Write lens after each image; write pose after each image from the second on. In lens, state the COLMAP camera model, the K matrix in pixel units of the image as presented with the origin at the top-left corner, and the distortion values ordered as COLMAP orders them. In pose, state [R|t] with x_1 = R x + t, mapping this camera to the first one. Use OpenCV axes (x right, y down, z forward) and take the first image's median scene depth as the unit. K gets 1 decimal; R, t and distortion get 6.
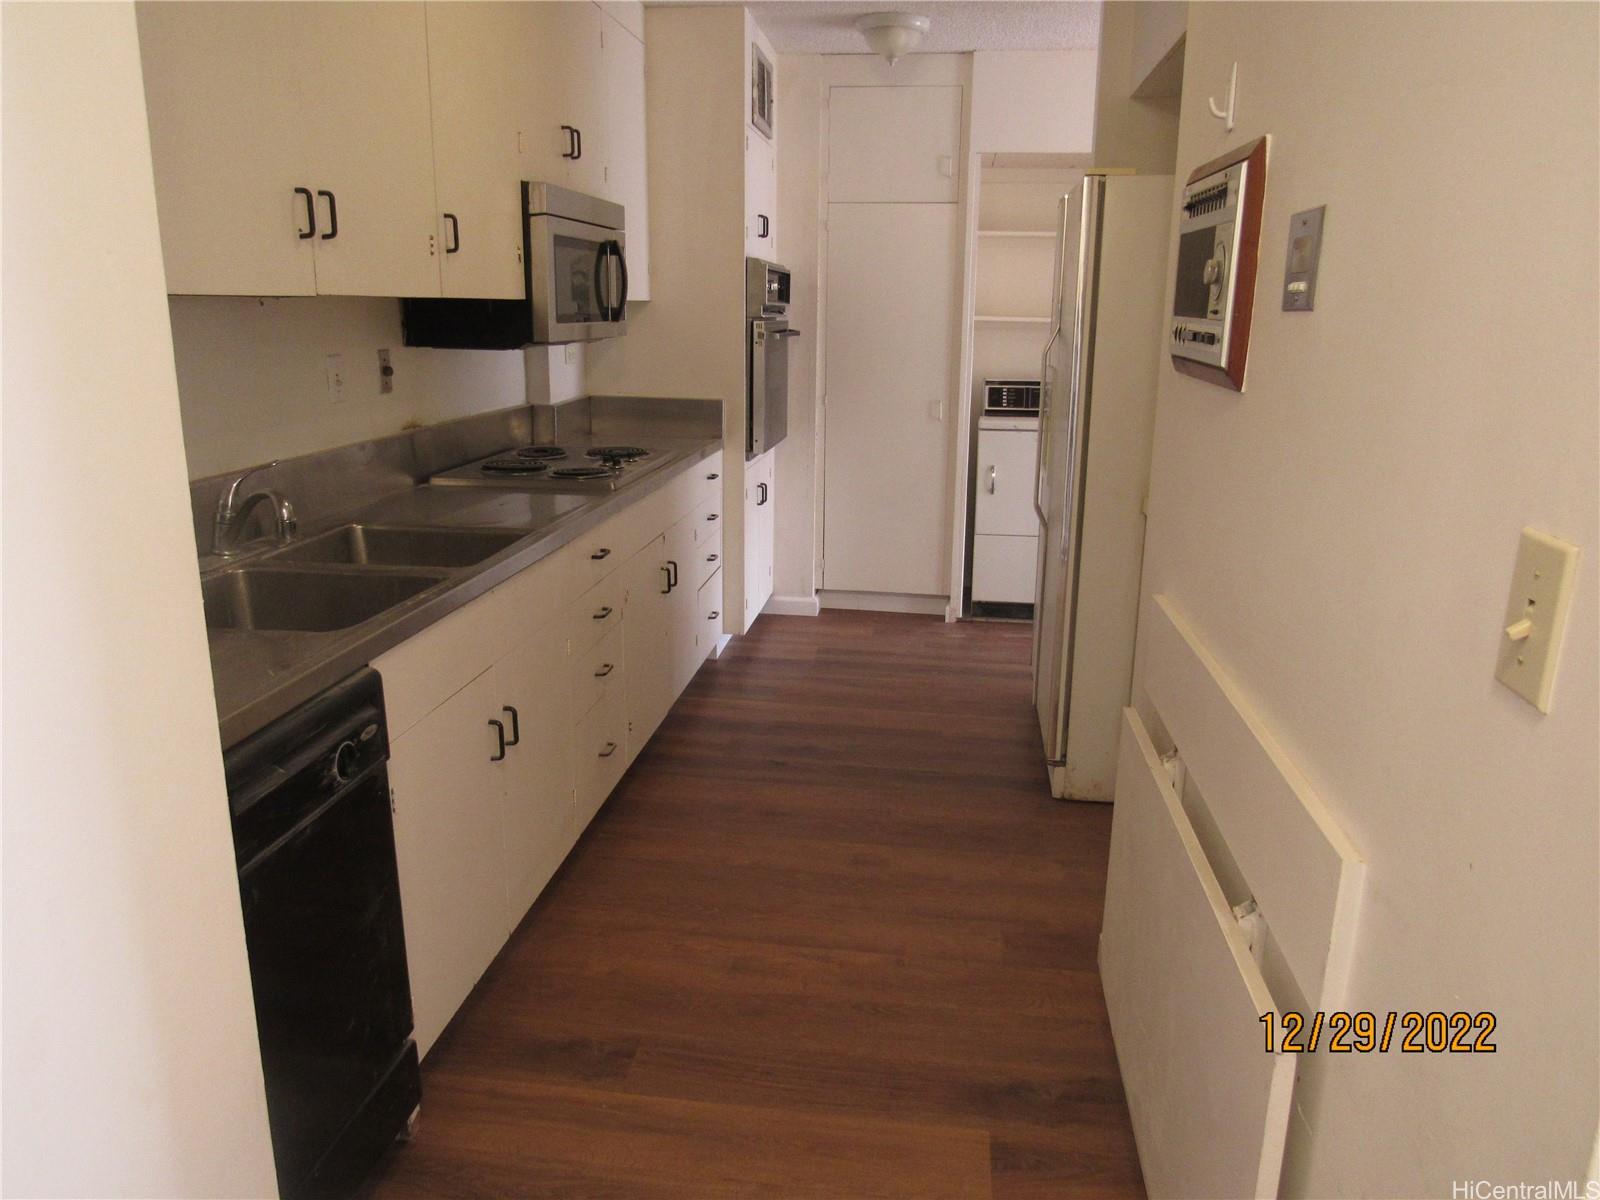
lens RADIAL K [[1140.8, 0, 800.0], [0, 1140.8, 600.0], [0, 0, 1]] dist [-0.001906, -0.000459]
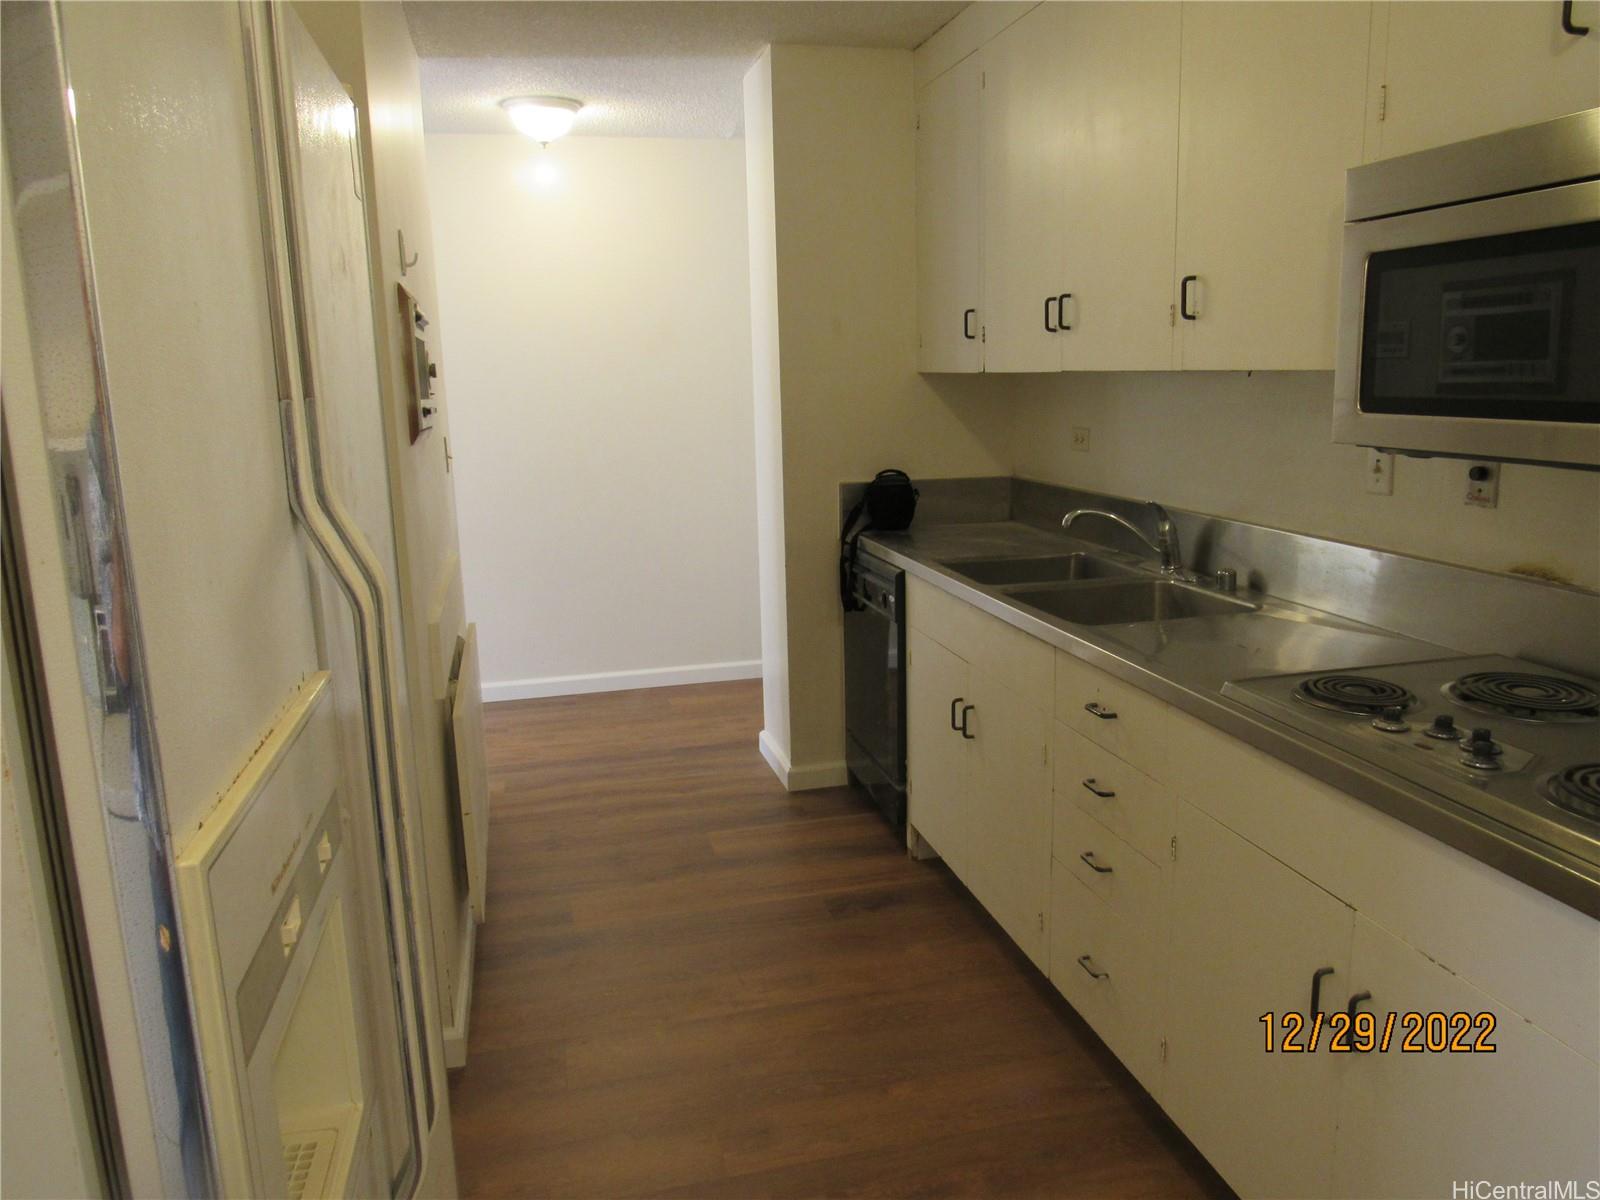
lens RADIAL K [[1140.8, 0, 800.0], [0, 1140.8, 600.0], [0, 0, 1]] dist [-0.001906, -0.000459]
pose [[-0.933603, 0.086853, -0.347624, 0.304573], [-0.071597, 0.905391, 0.418498, -0.470312], [0.351084, 0.415600, -0.839057, 1.777015]]
